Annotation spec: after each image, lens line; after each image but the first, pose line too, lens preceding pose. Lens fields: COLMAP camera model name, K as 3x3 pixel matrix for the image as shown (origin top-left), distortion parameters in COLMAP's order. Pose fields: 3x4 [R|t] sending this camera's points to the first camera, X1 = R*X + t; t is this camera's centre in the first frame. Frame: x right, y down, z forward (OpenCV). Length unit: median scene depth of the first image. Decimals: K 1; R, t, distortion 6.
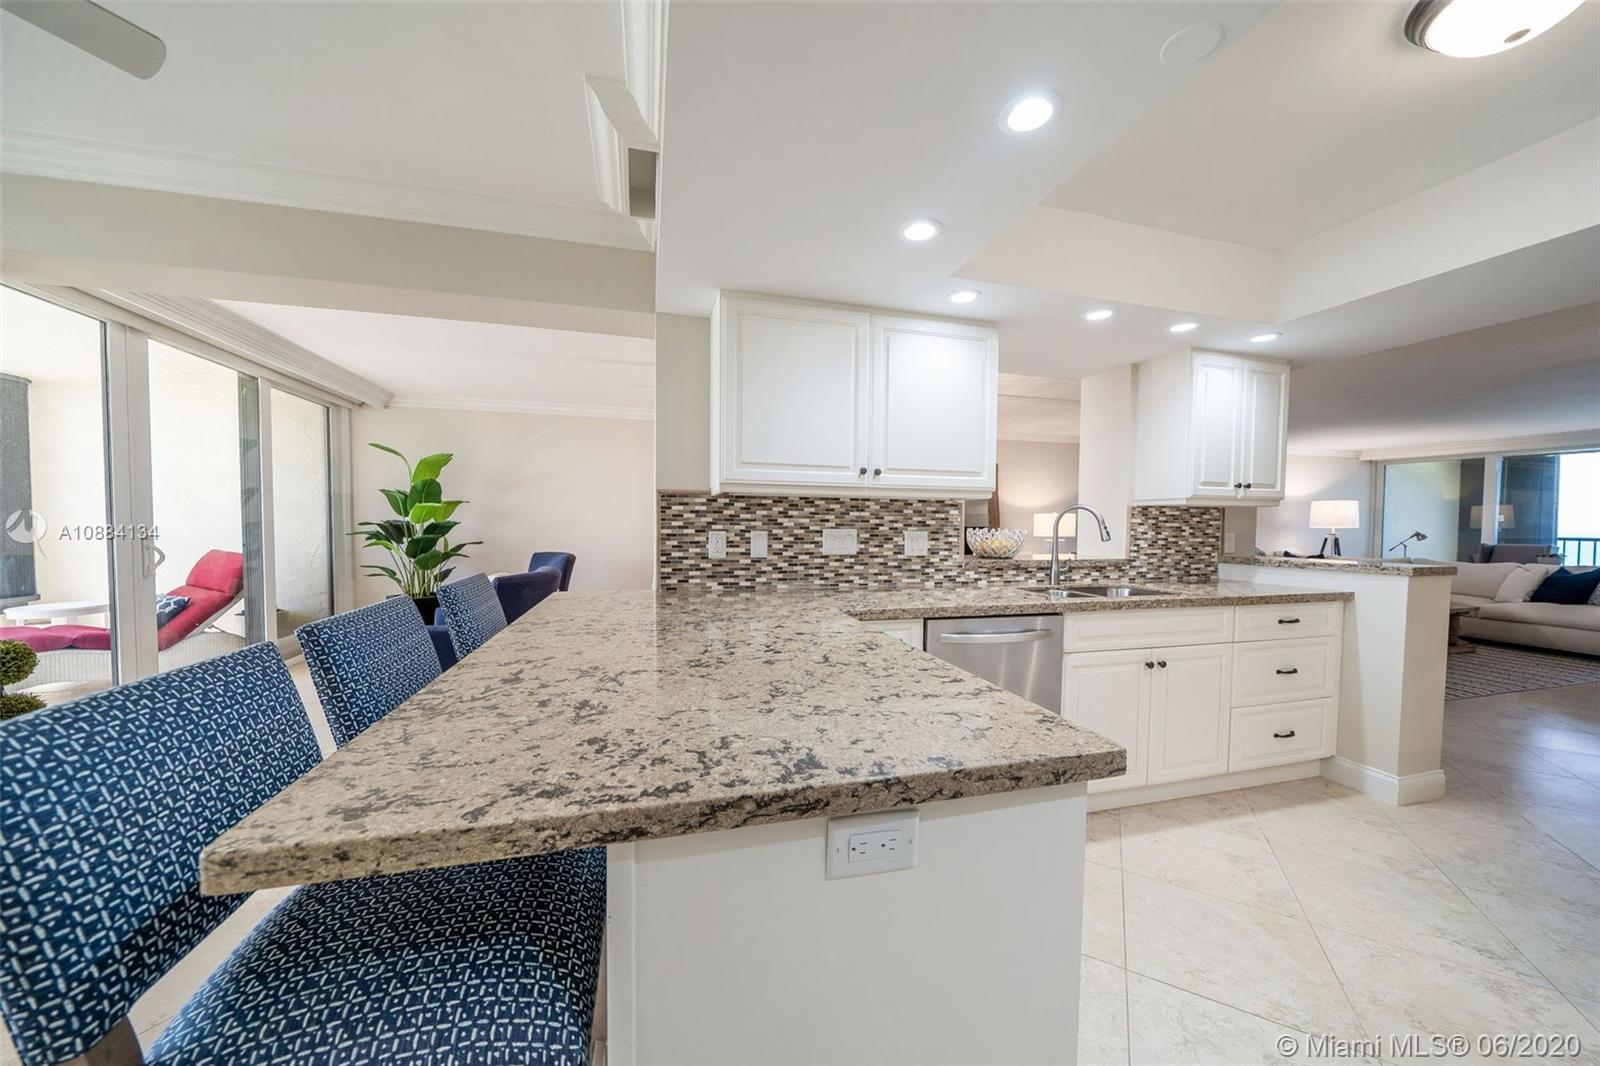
lens RADIAL K [[550.4, 0, 801.4], [0, 550.4, 514.1], [0, 0, 1]] dist [-0.001007, -0.000071]
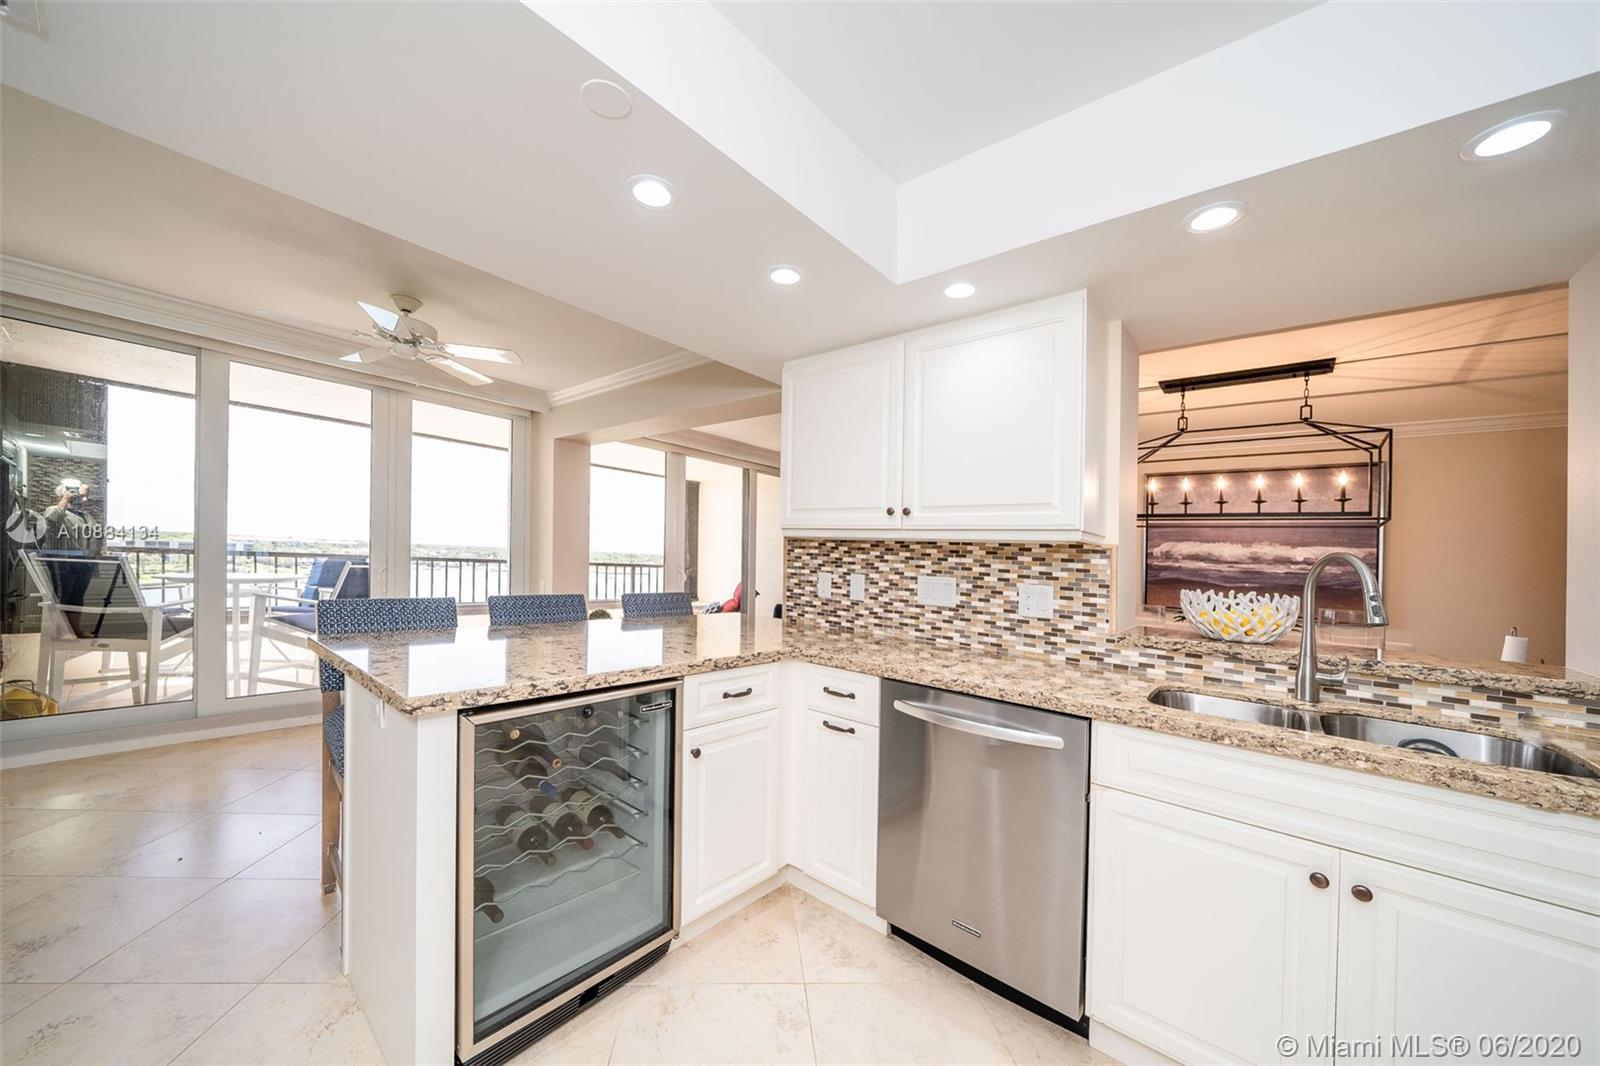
lens RADIAL K [[576.7, 0, 780.6], [0, 576.7, 539.8], [0, 0, 1]] dist [-0.002267, -0.000265]
pose [[0.552980, -0.009665, -0.833138, 0.712370], [-0.029893, 0.999059, -0.031431, 0.004615], [0.832658, 0.042285, 0.552171, 0.277549]]
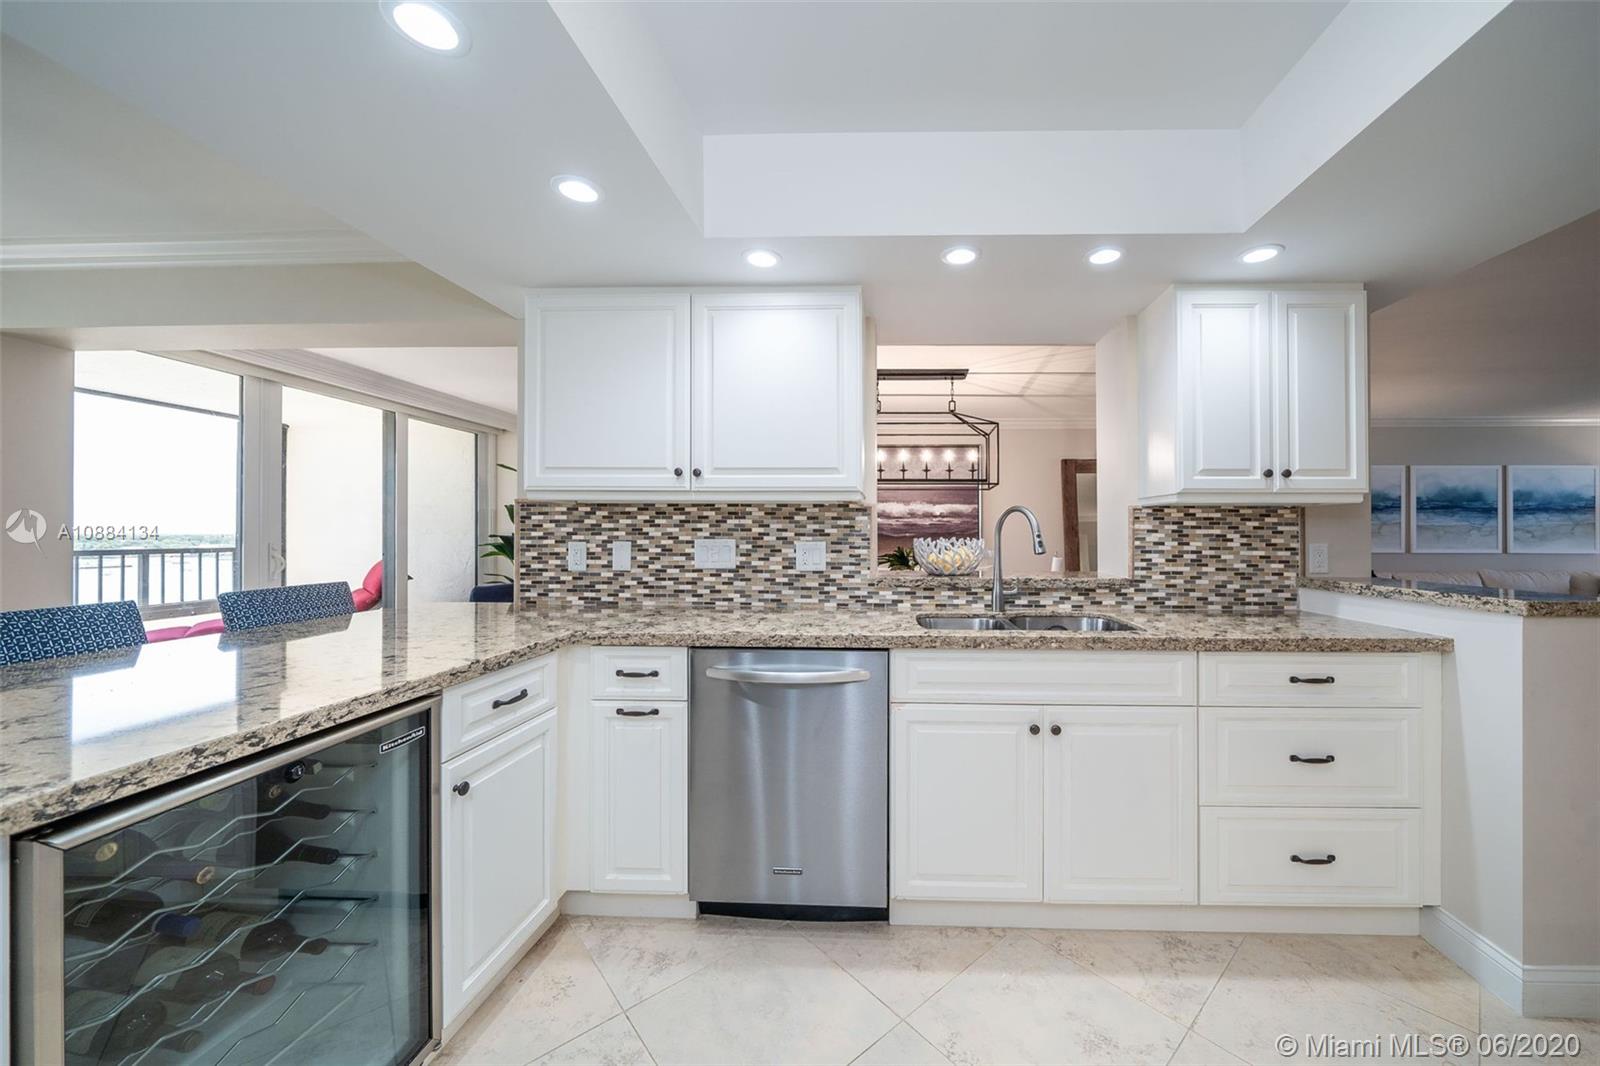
lens RADIAL K [[585.5, 0, 877.7], [0, 585.5, 501.0], [0, 0, 1]] dist [-0.001607, -0.000466]
pose [[0.955349, -0.023049, -0.294580, 0.599042], [0.010972, 0.999033, -0.042584, 0.009073], [0.295276, 0.037450, 0.954678, 0.185901]]
